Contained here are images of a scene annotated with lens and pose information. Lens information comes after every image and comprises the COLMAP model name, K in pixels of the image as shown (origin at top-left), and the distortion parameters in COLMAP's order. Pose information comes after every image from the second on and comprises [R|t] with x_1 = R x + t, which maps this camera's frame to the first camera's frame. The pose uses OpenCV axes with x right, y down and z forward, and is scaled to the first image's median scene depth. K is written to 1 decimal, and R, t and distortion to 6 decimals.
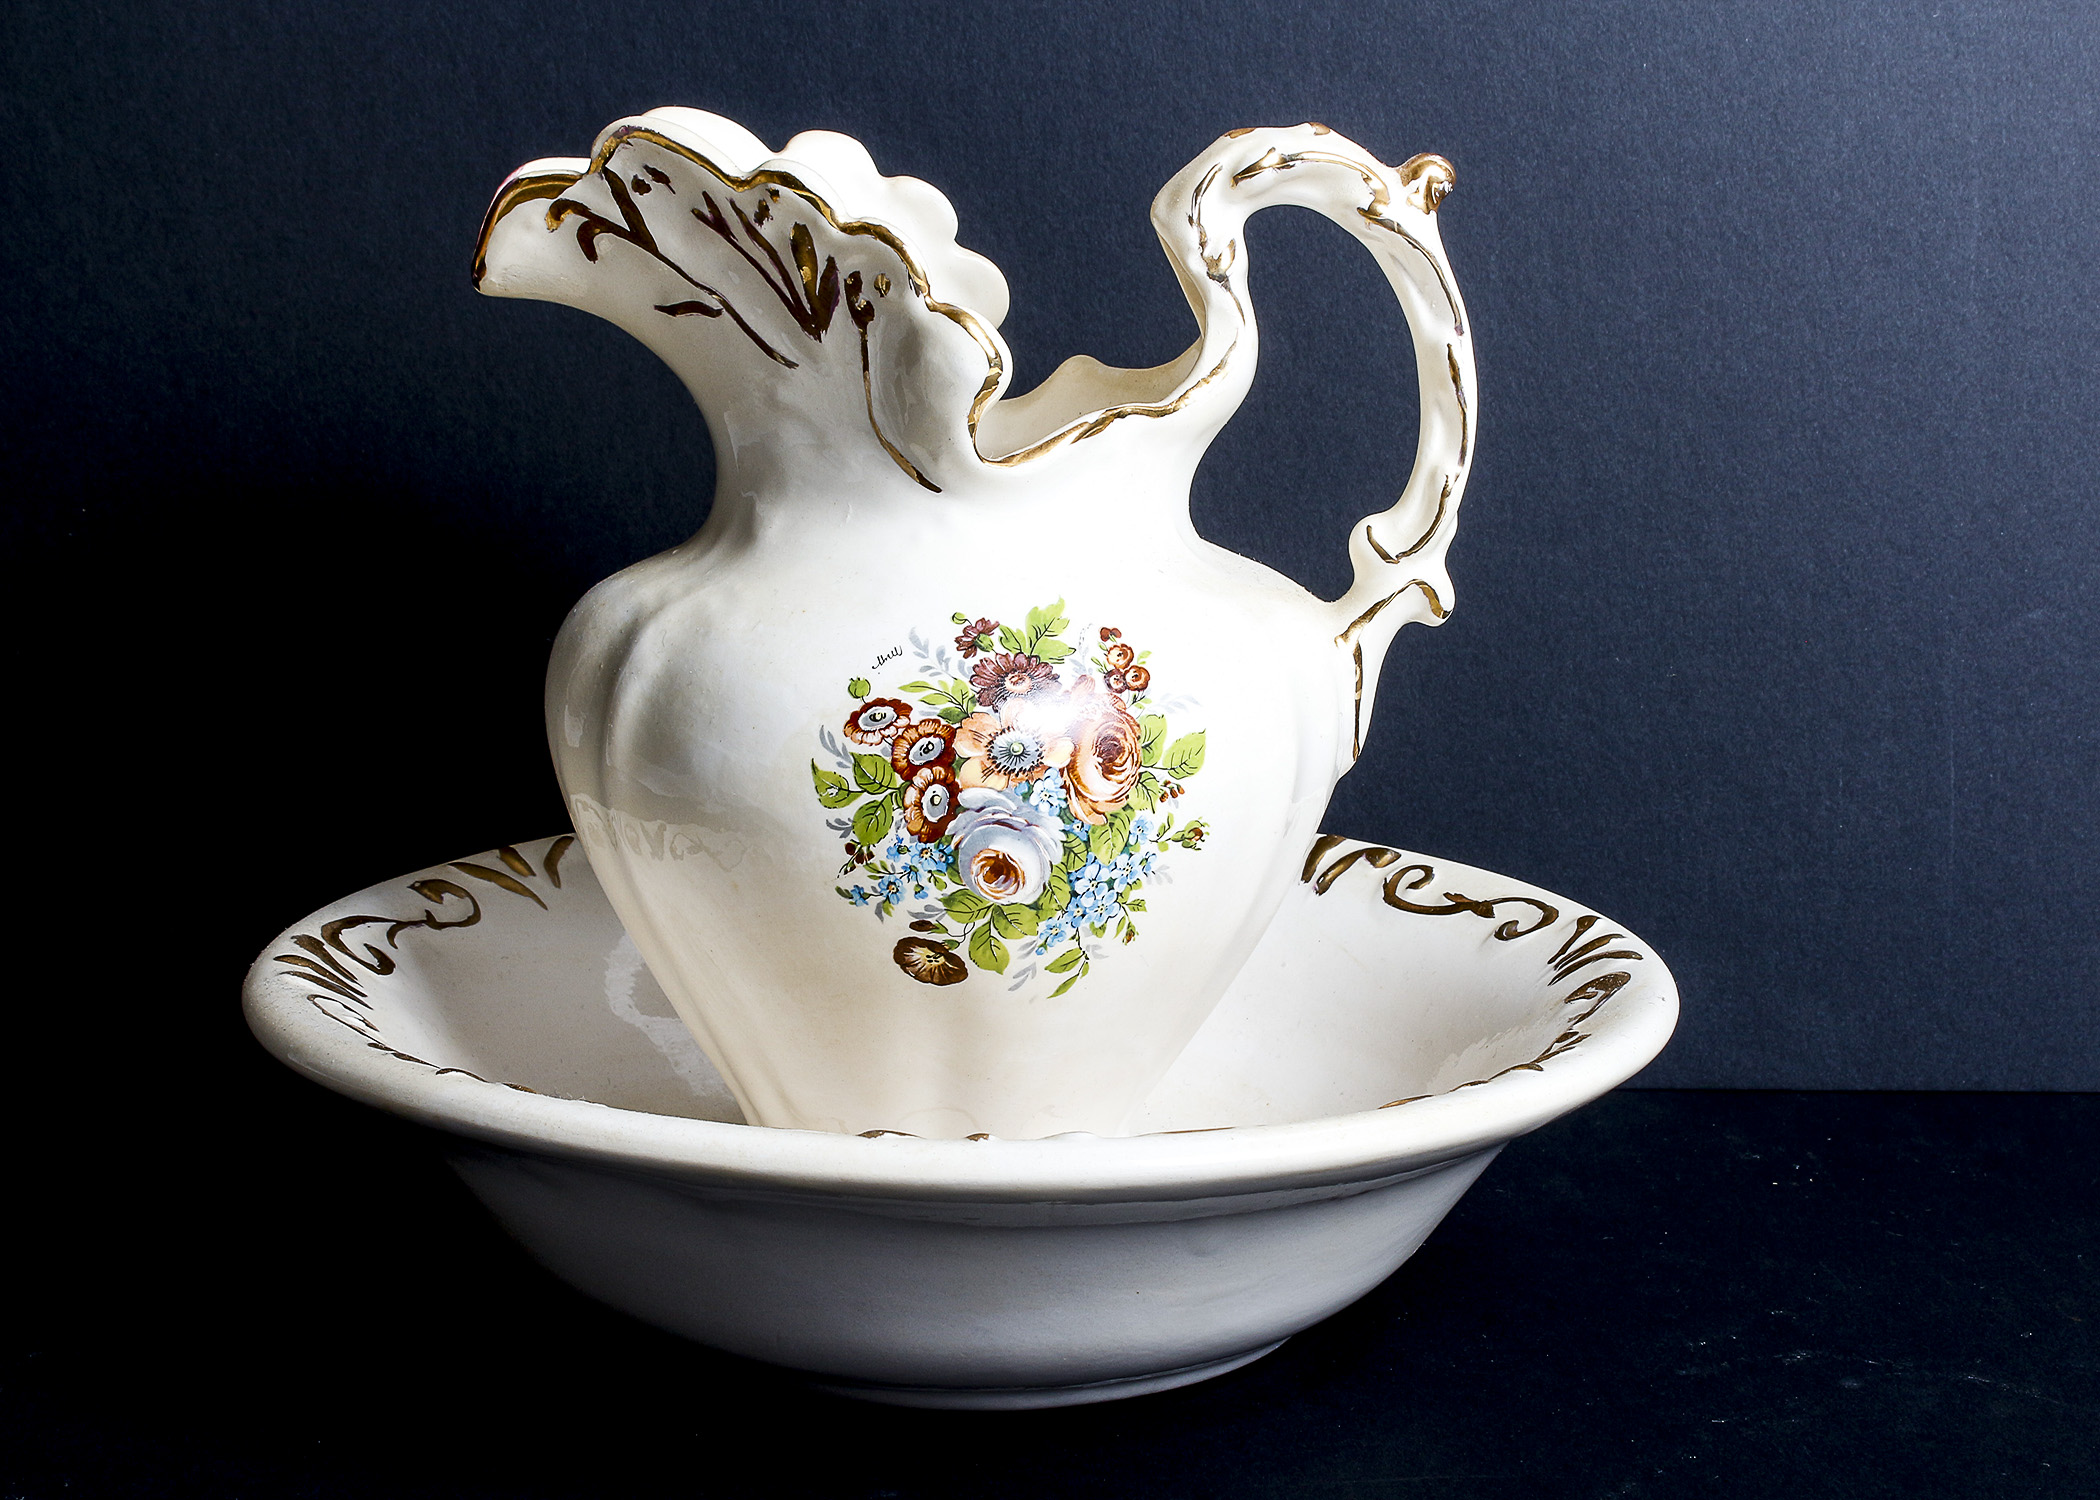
lens RADIAL K [[3987.3, 0, 1034.9], [0, 3987.3, 764.4], [0, 0, 1]] dist [-0.030586, 0.000000]
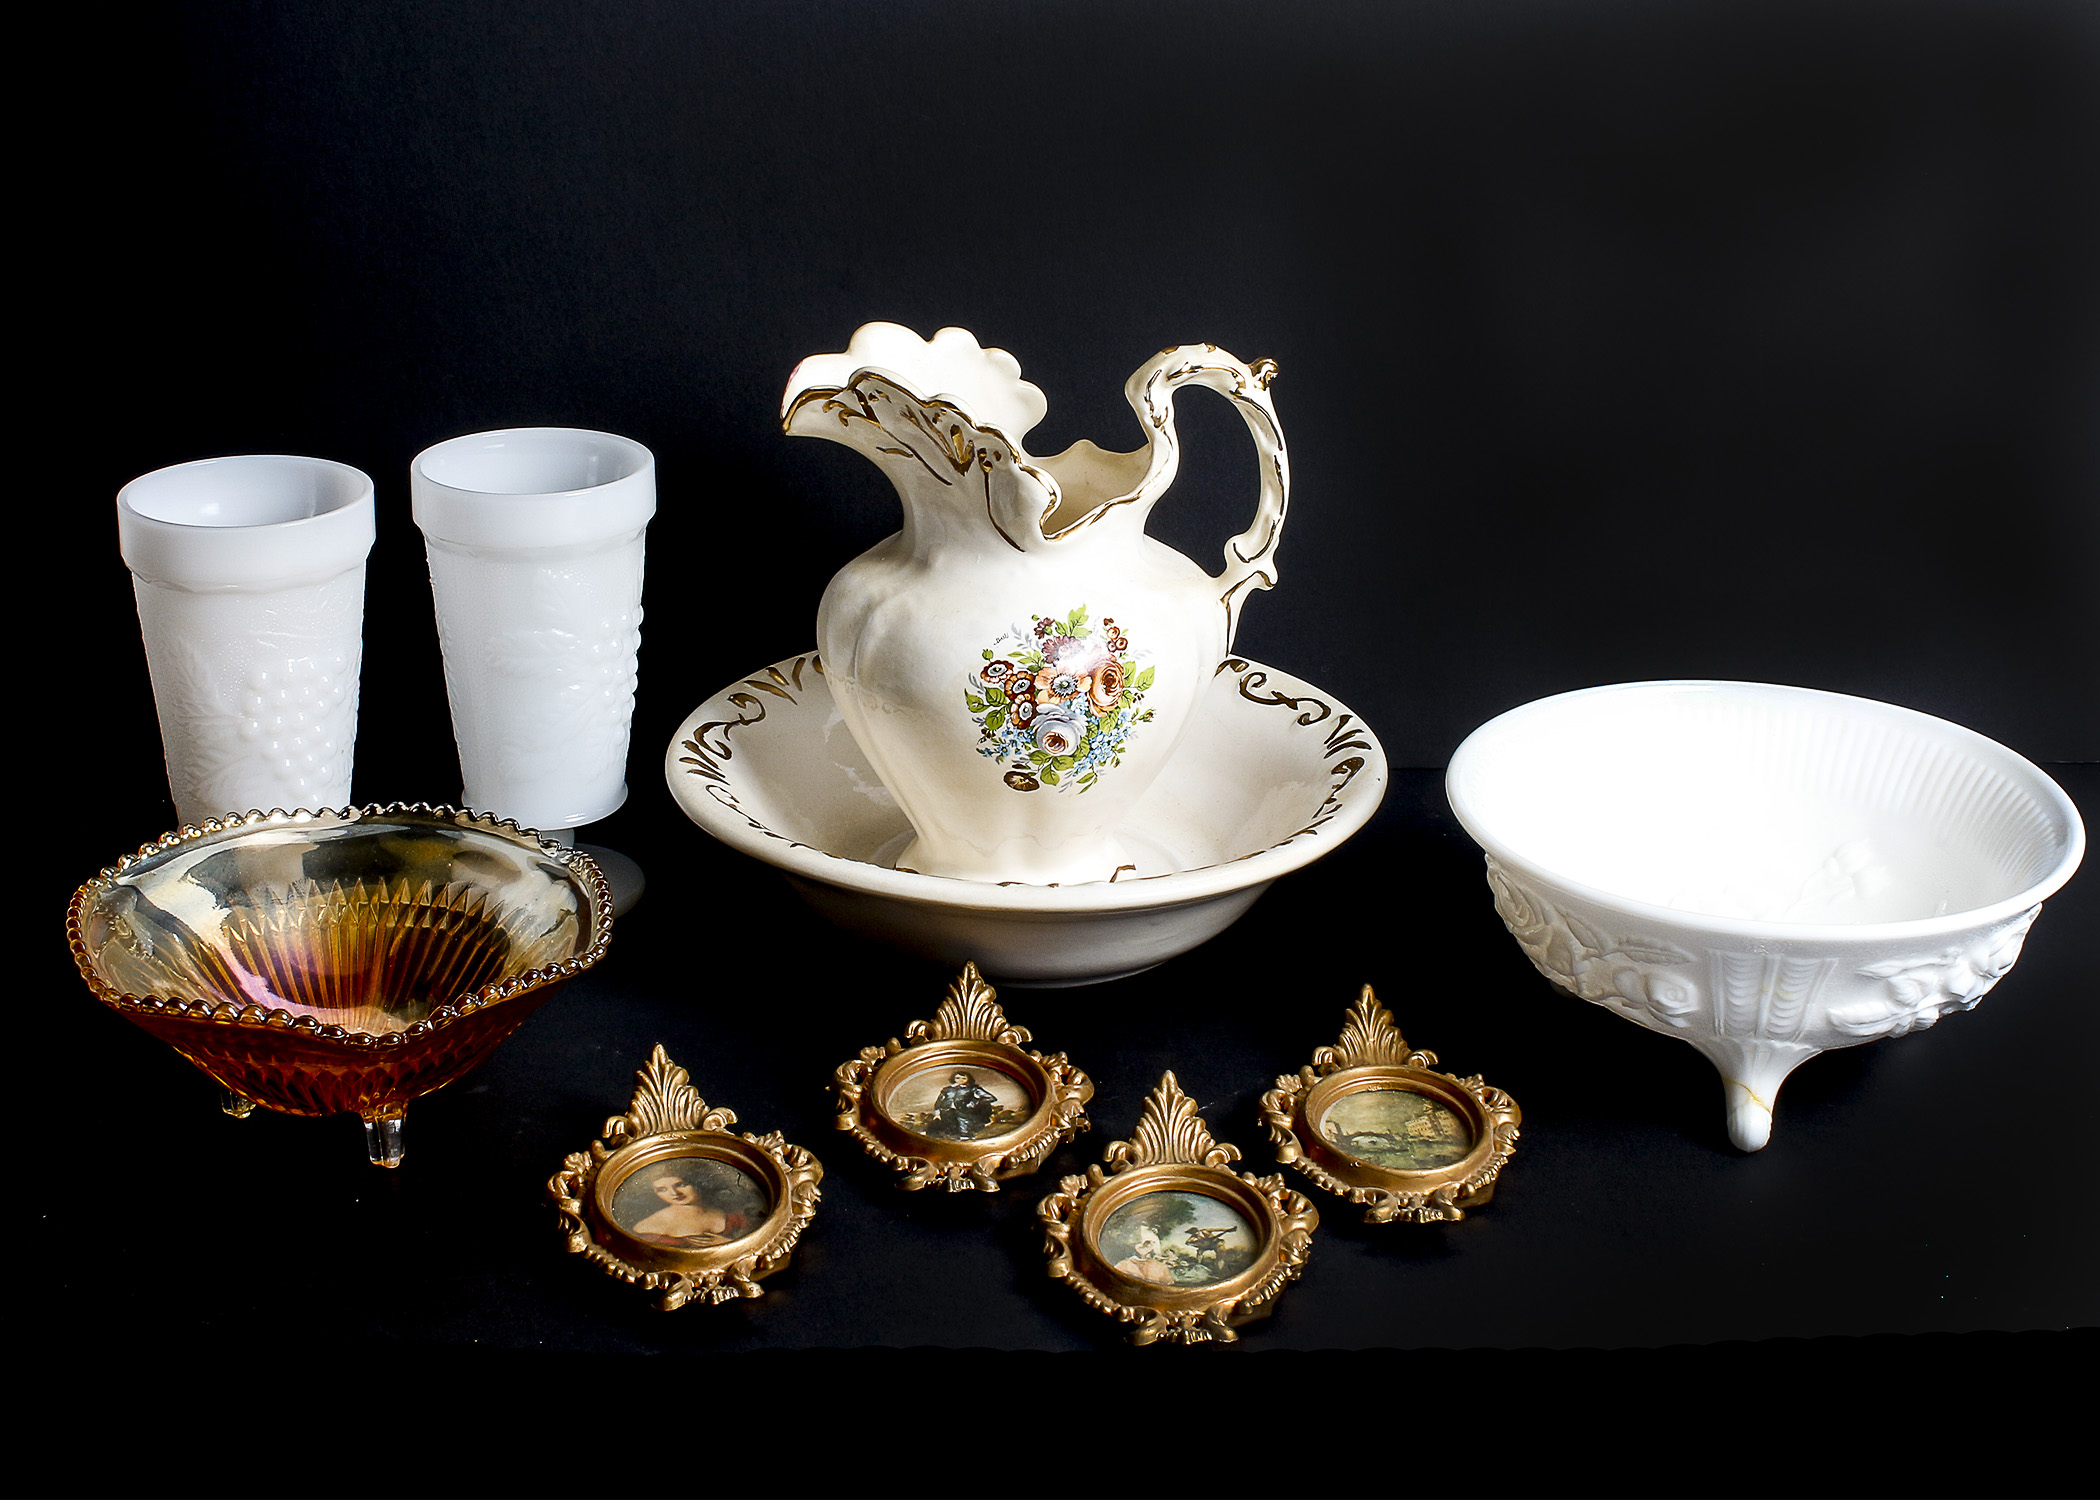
lens RADIAL K [[3334.5, 0, 1060.2], [0, 3334.5, 740.1], [0, 0, 1]] dist [-0.055945, 0.000000]
pose [[0.999329, -0.008929, 0.035527, -0.062365], [0.003038, 0.986696, 0.162548, -0.233428], [-0.036506, -0.162331, 0.986061, -0.645708]]
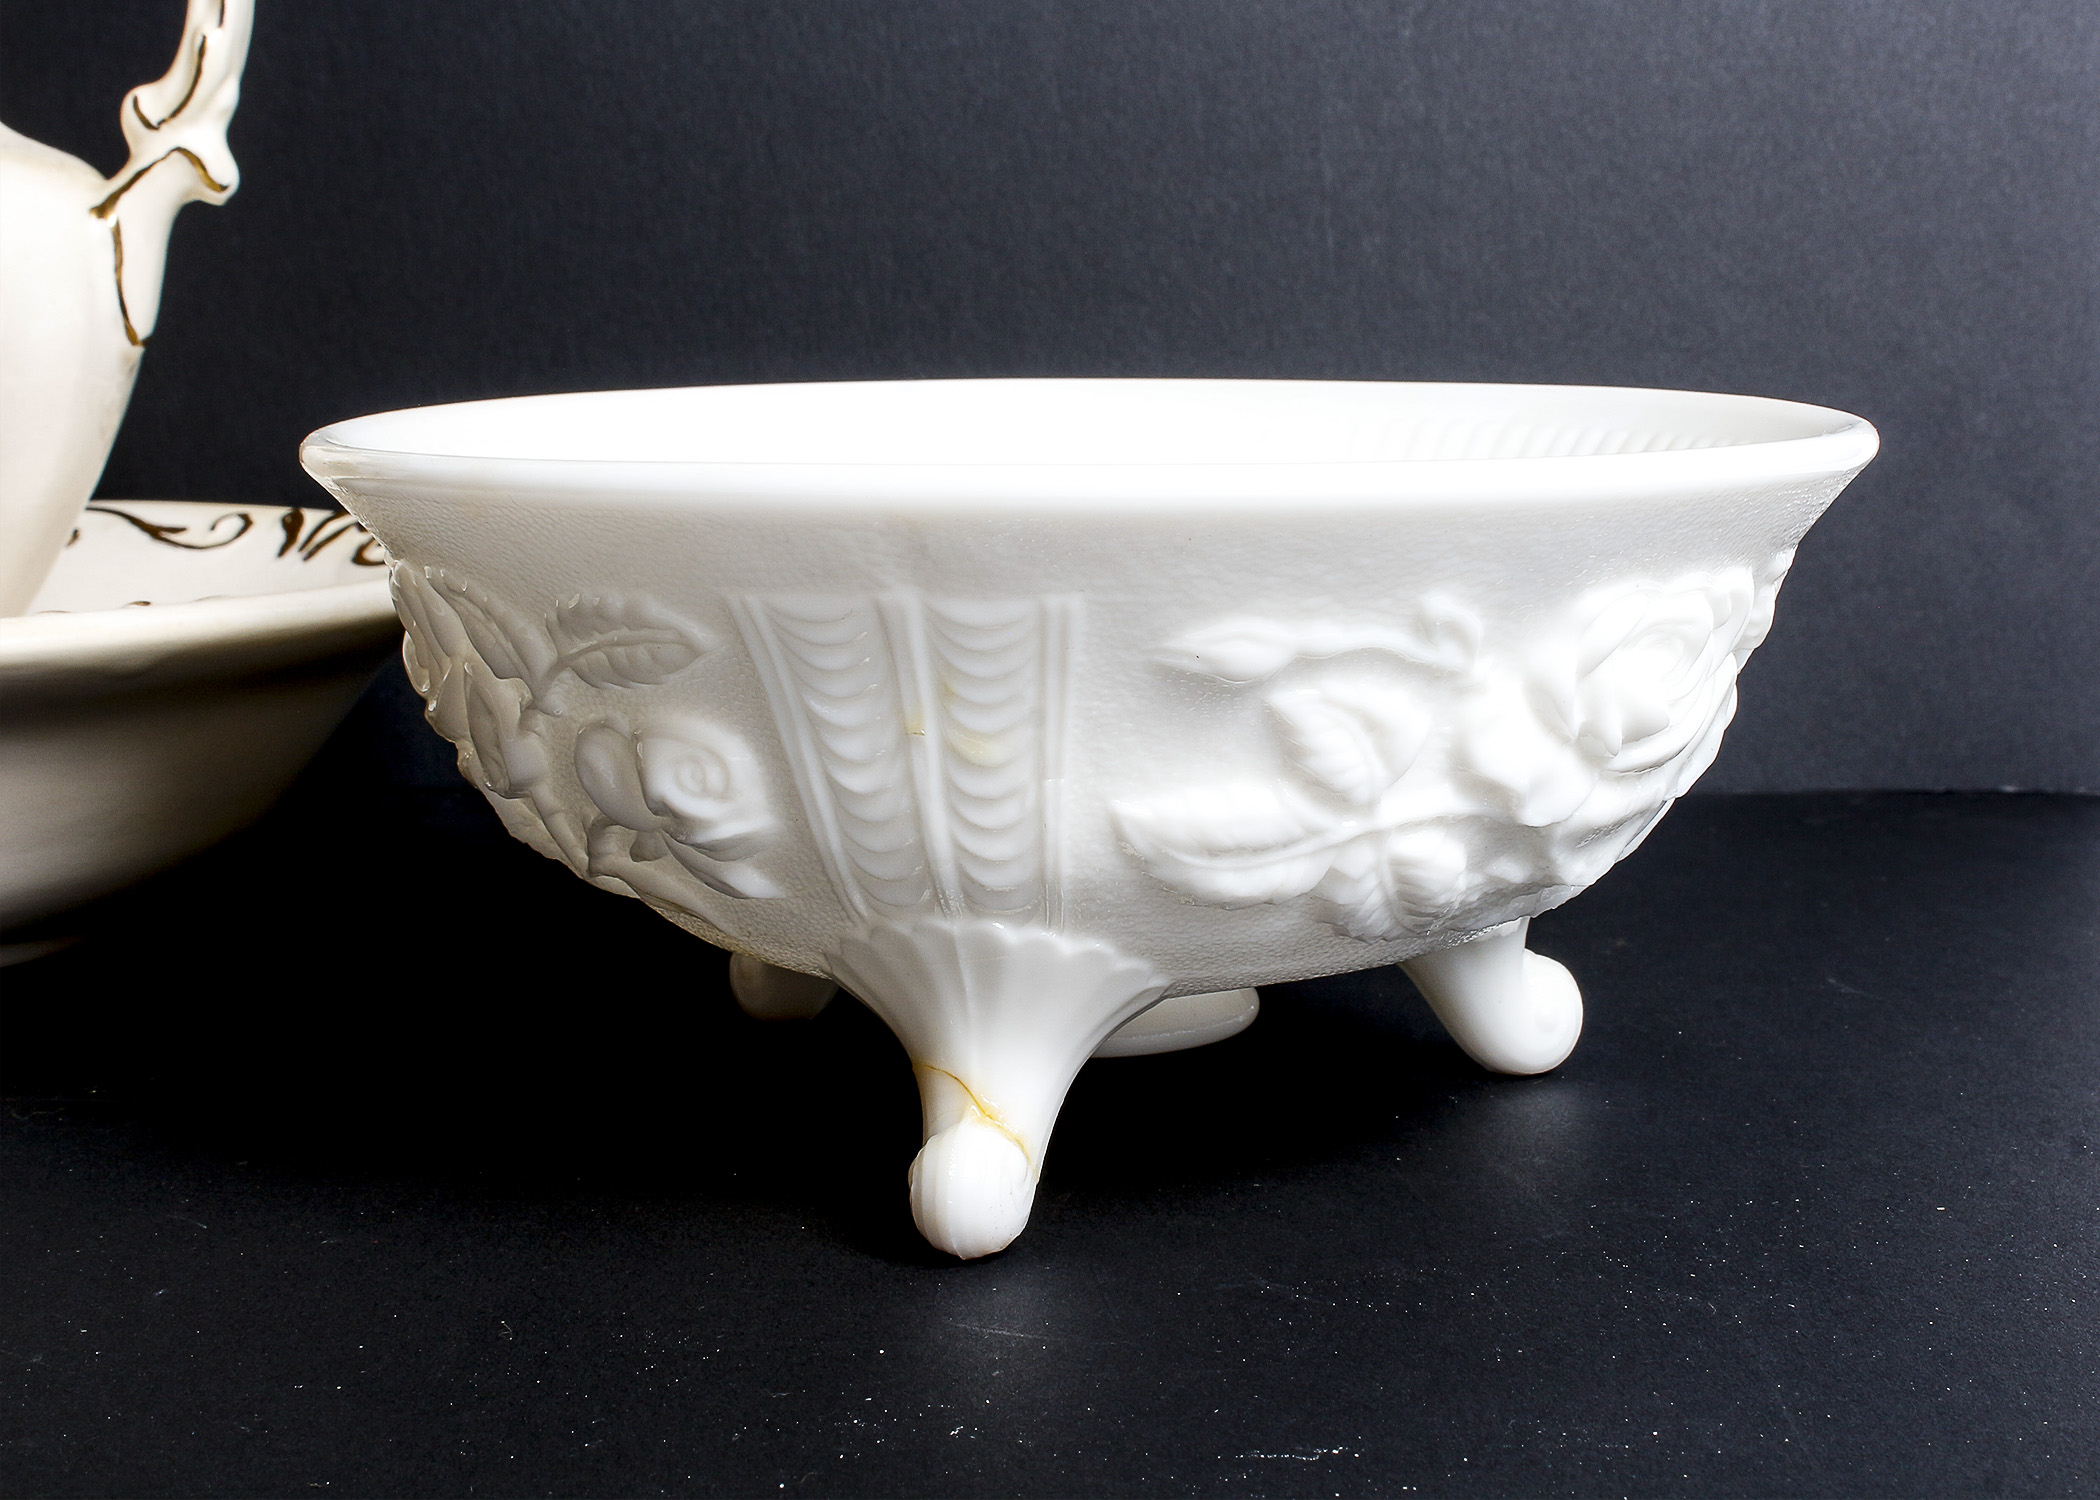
lens RADIAL K [[3334.5, 0, 988.0], [0, 3334.5, 741.2], [0, 0, 1]] dist [-0.055945, 0.000000]
pose [[0.999765, -0.002437, -0.021549, 0.305450], [0.002029, 0.999819, -0.018940, 0.110491], [0.021591, 0.018892, 0.999588, 0.216568]]
